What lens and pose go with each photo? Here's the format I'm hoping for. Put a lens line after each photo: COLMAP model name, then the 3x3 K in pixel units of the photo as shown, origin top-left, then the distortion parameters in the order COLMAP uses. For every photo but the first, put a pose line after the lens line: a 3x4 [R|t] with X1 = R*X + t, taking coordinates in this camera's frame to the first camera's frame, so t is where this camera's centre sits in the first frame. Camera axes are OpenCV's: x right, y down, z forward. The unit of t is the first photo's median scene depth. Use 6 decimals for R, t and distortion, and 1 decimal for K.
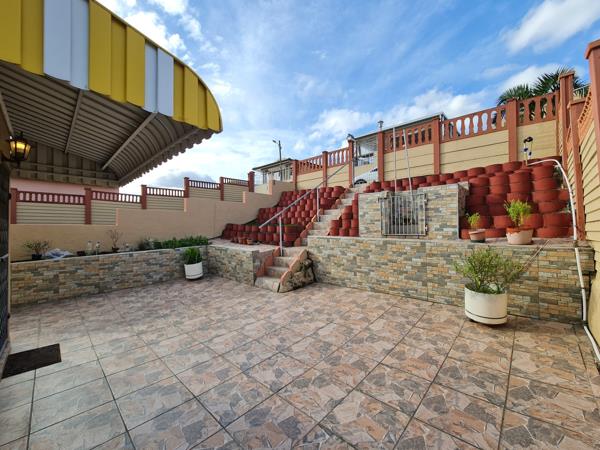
lens RADIAL K [[245.0, 0, 300.2], [0, 245.0, 223.8], [0, 0, 1]] dist [-0.004973, 0.000533]
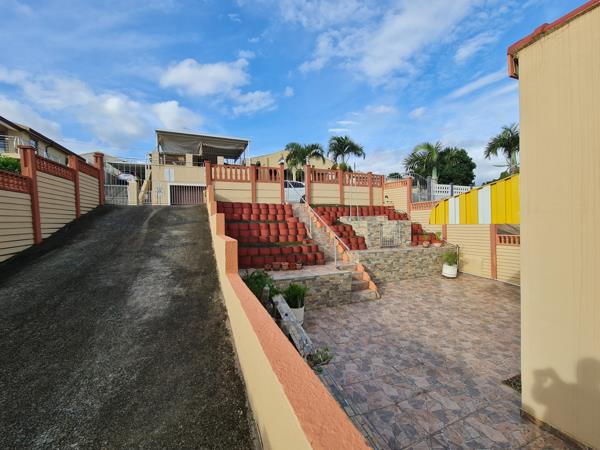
lens RADIAL K [[245.0, 0, 300.5], [0, 245.0, 224.6], [0, 0, 1]] dist [-0.004973, 0.000533]
pose [[0.407812, -0.009315, 0.913018, -1.761171], [0.001989, 0.999955, 0.009313, -0.153200], [-0.913064, -0.001982, 0.407812, 1.046235]]
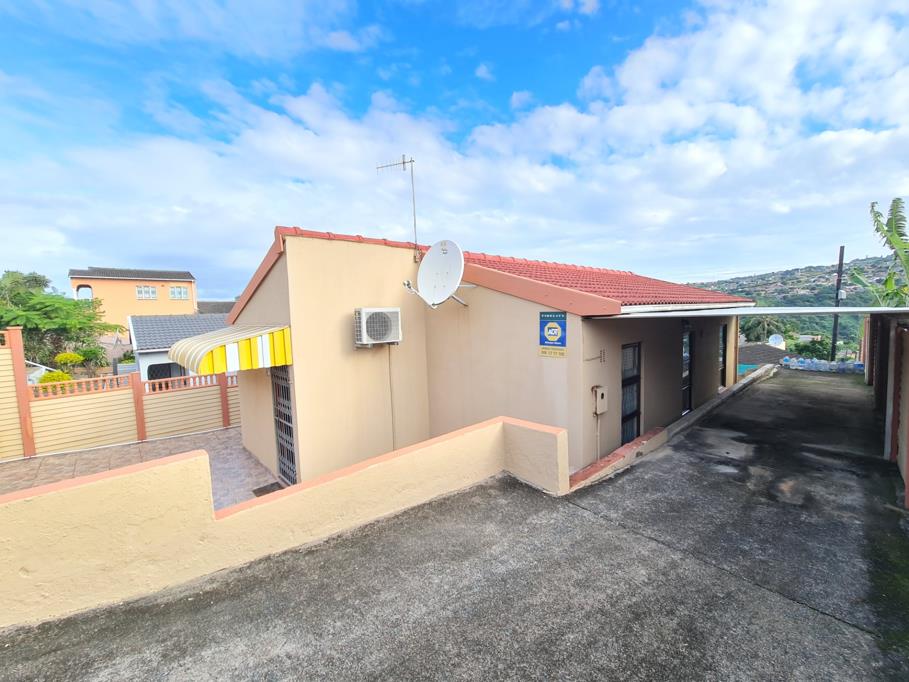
lens RADIAL K [[371.1, 0, 453.4], [0, 371.1, 344.2], [0, 0, 1]] dist [-0.004973, 0.000533]
pose [[-0.997790, 0.035963, 0.055879, -1.574918], [0.039391, 0.997329, 0.061513, -0.281352], [-0.053517, 0.063578, -0.996541, 2.084742]]
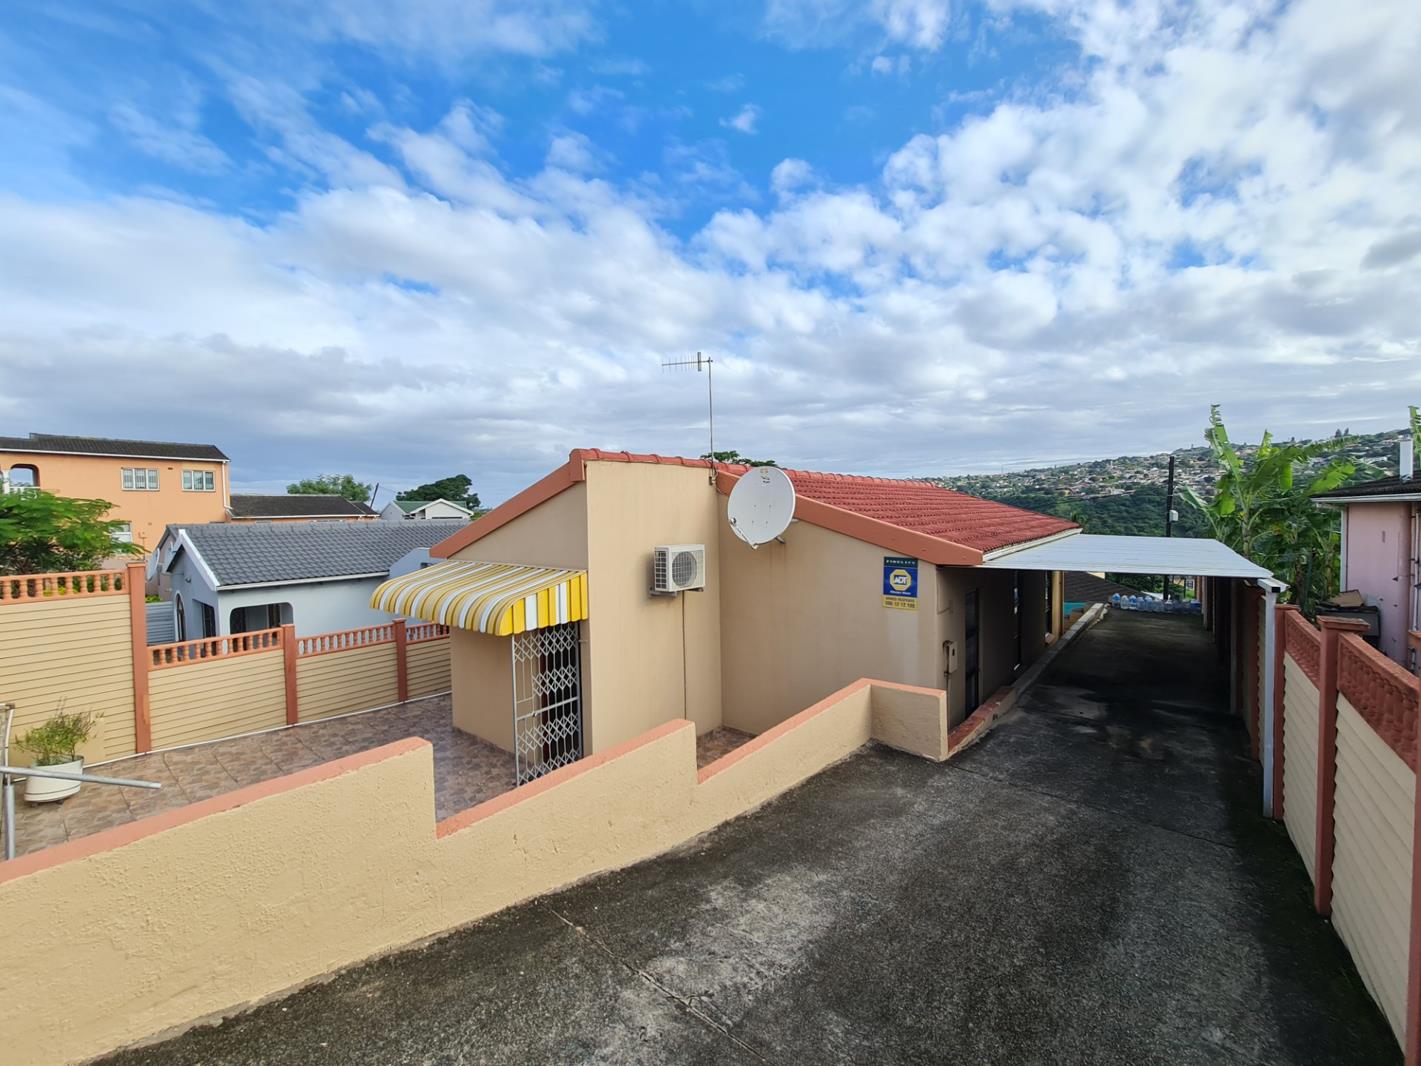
lens RADIAL K [[580.2, 0, 708.1], [0, 580.2, 537.0], [0, 0, 1]] dist [-0.004973, 0.000533]
pose [[-0.995857, 0.027271, -0.086744, -1.118542], [0.025365, 0.999413, 0.023010, -0.416985], [0.087321, 0.020715, -0.995965, 2.489128]]
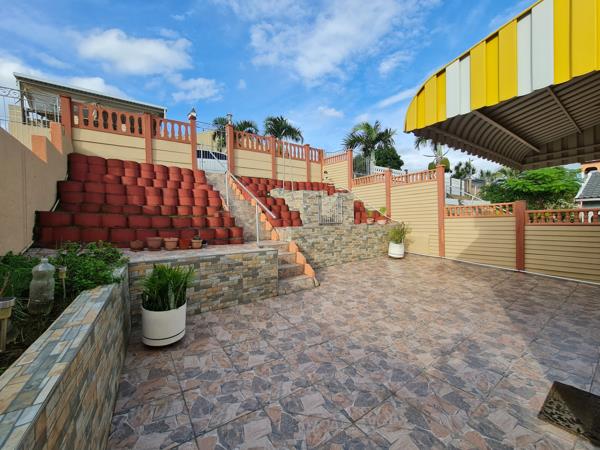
lens RADIAL K [[245.0, 0, 300.2], [0, 245.0, 224.0], [0, 0, 1]] dist [-0.004973, 0.000533]
pose [[0.181757, -0.015942, 0.983214, -1.245893], [0.004331, 0.999872, 0.015411, 0.031577], [-0.983334, 0.001457, 0.181802, 1.097706]]
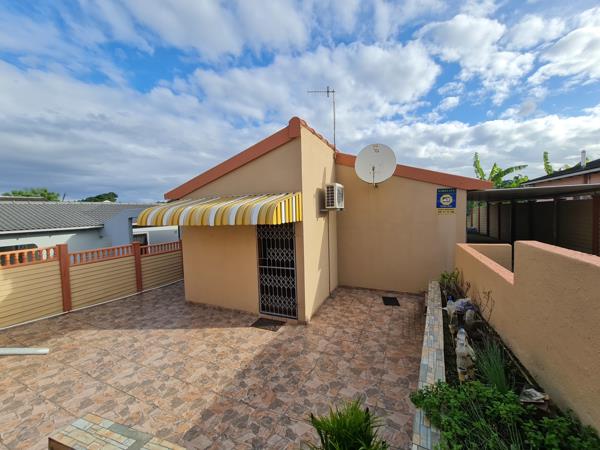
lens RADIAL K [[245.0, 0, 300.8], [0, 245.0, 226.0], [0, 0, 1]] dist [-0.004973, 0.000533]
pose [[-0.936978, 0.055082, -0.345018, -0.488952], [0.041248, 0.998028, 0.047314, -0.180263], [0.346944, 0.030101, -0.937403, 1.895641]]
